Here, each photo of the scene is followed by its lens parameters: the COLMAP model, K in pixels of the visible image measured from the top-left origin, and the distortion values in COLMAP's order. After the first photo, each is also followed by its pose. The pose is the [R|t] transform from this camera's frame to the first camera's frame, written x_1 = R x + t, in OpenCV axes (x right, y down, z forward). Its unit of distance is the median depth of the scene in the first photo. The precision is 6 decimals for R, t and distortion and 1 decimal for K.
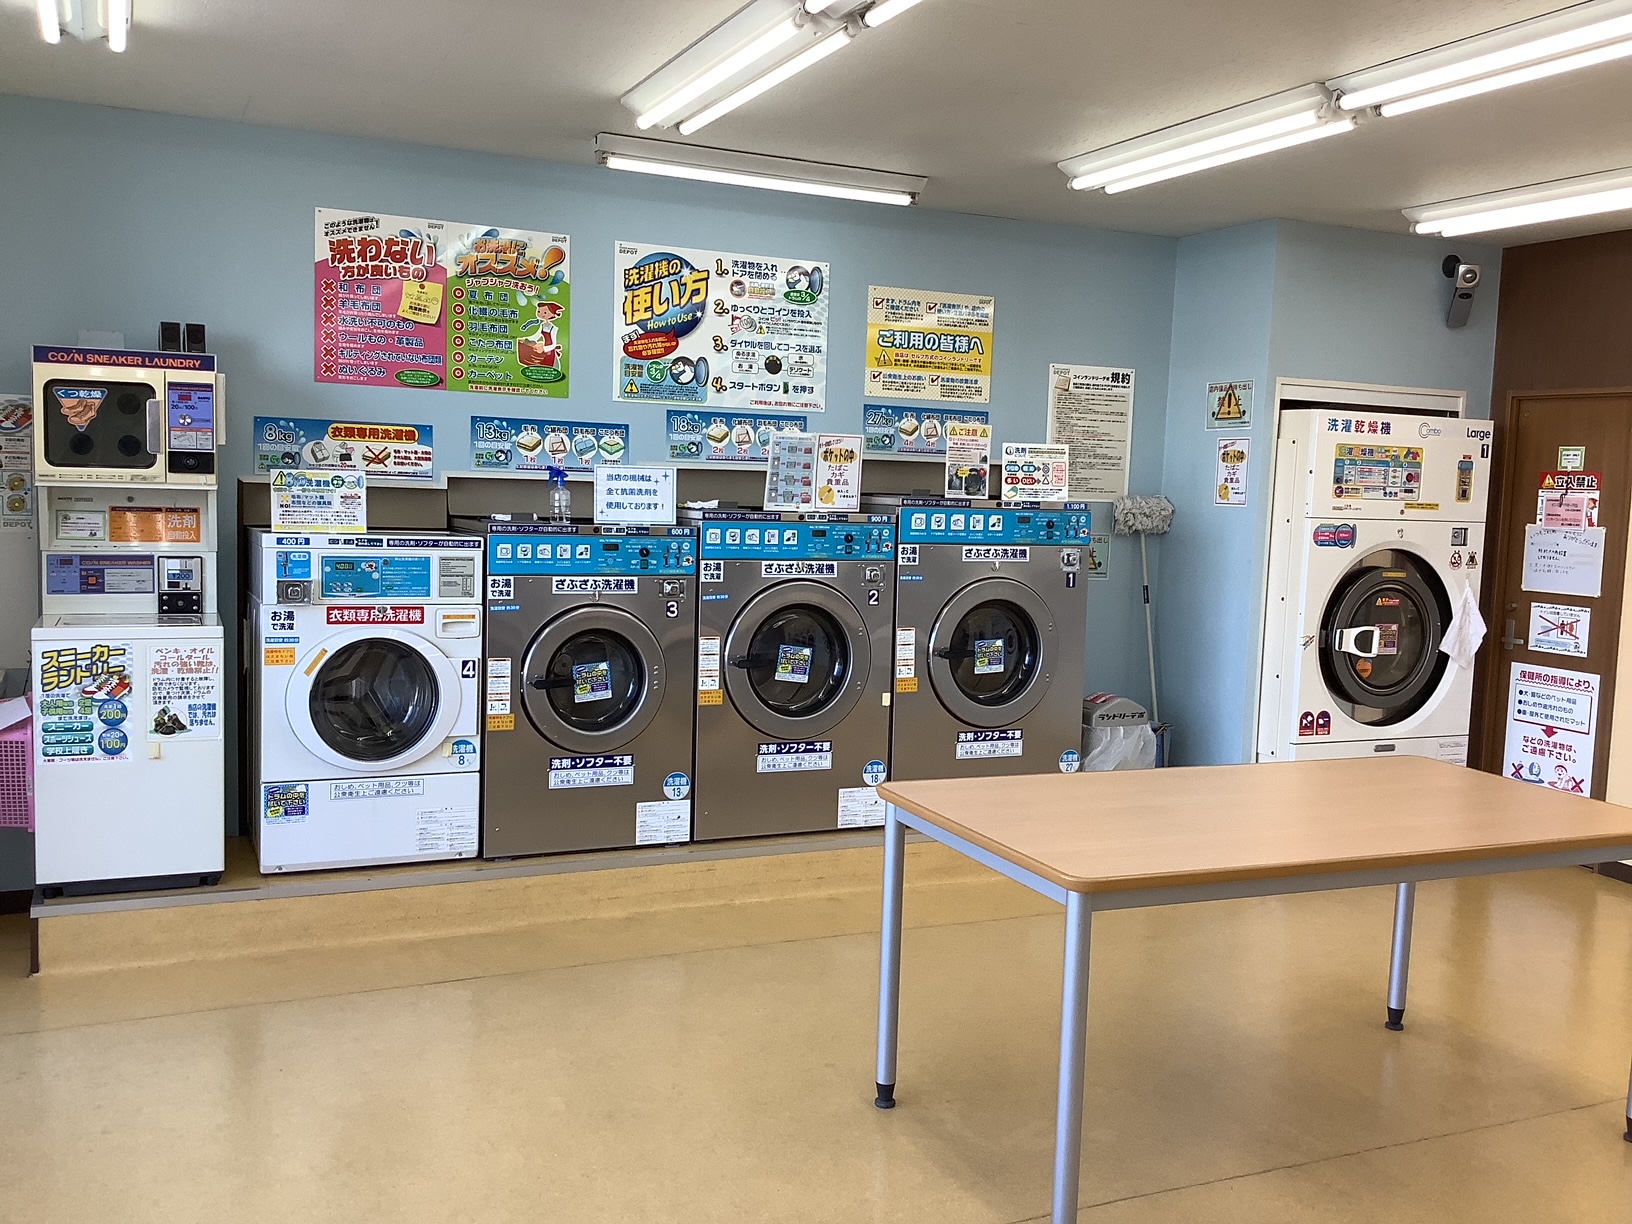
lens RADIAL K [[1459.8, 0, 814.4], [0, 1459.8, 604.2], [0, 0, 1]] dist [0.104565, -0.256282]
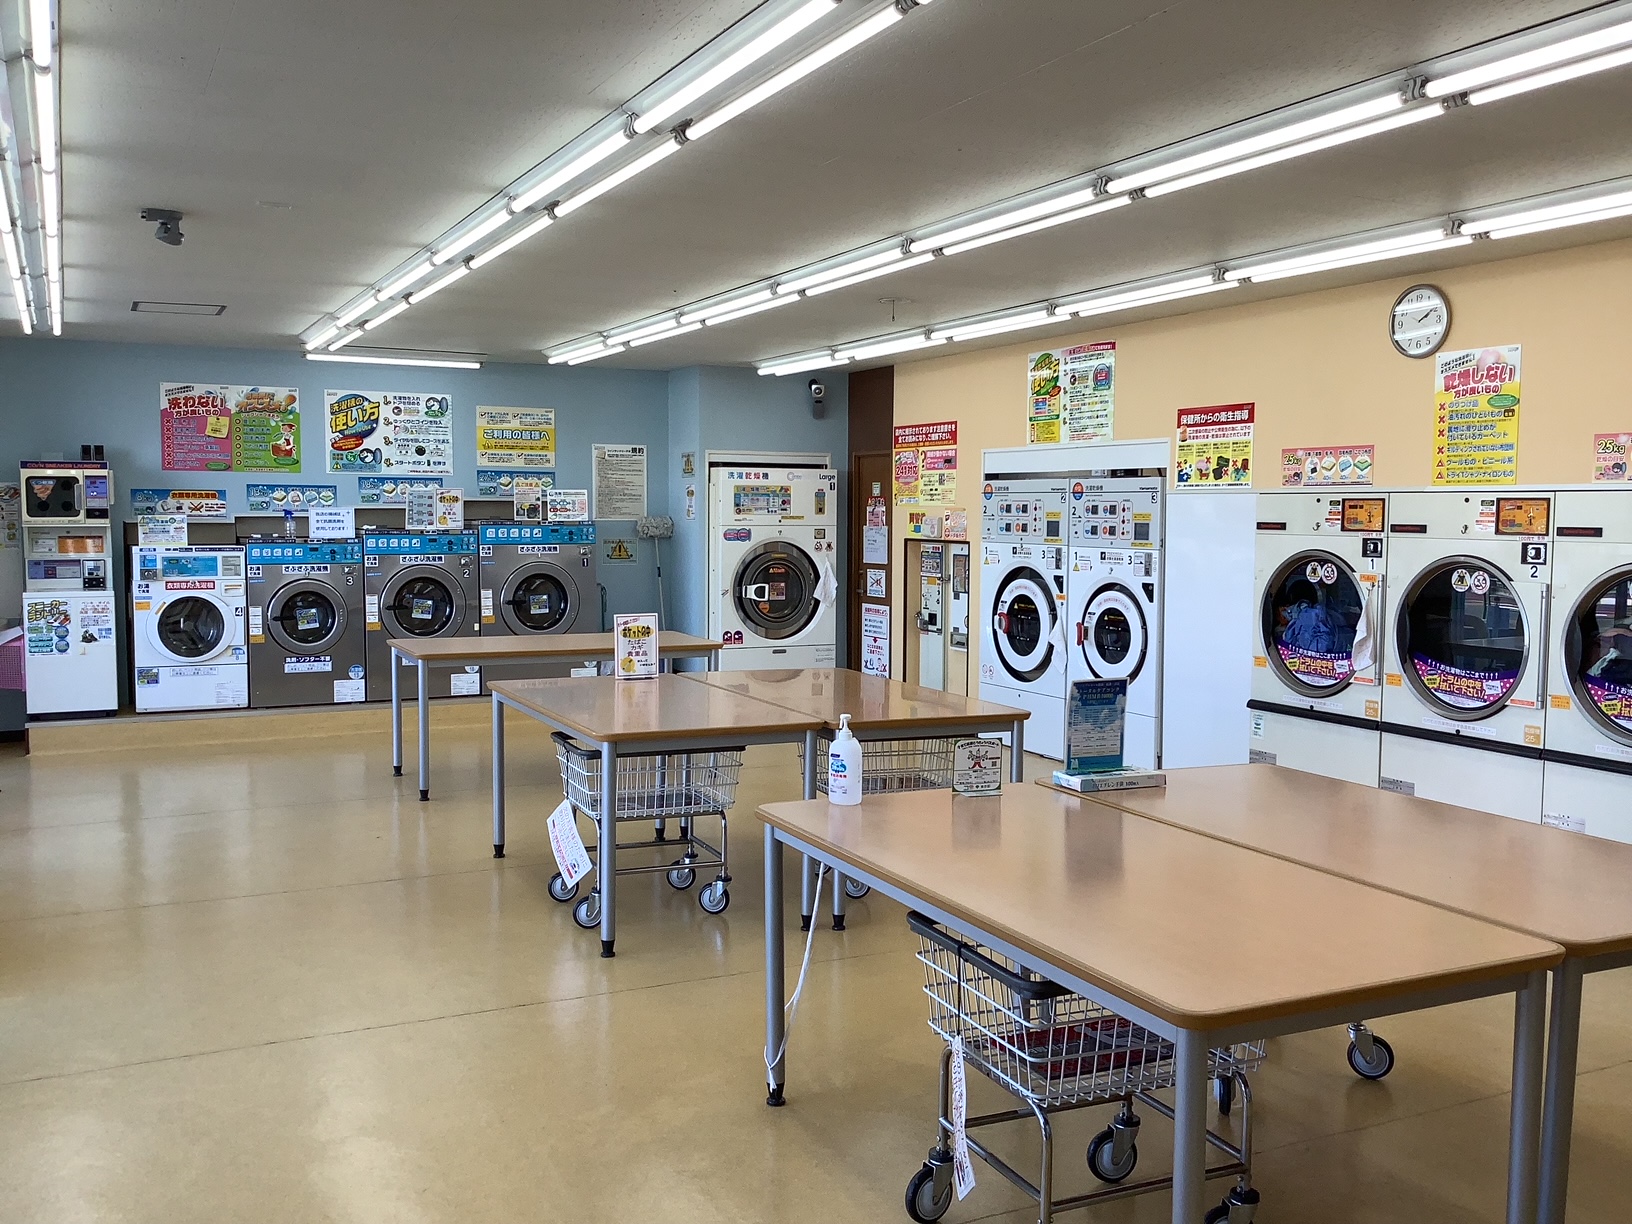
lens RADIAL K [[1459.8, 0, 814.4], [0, 1459.8, 604.2], [0, 0, 1]] dist [0.104565, -0.256282]
pose [[0.998968, -0.032133, 0.032106, 0.444413], [0.032793, 0.999257, -0.020236, 0.092001], [-0.031432, 0.021268, 0.999280, -0.951781]]
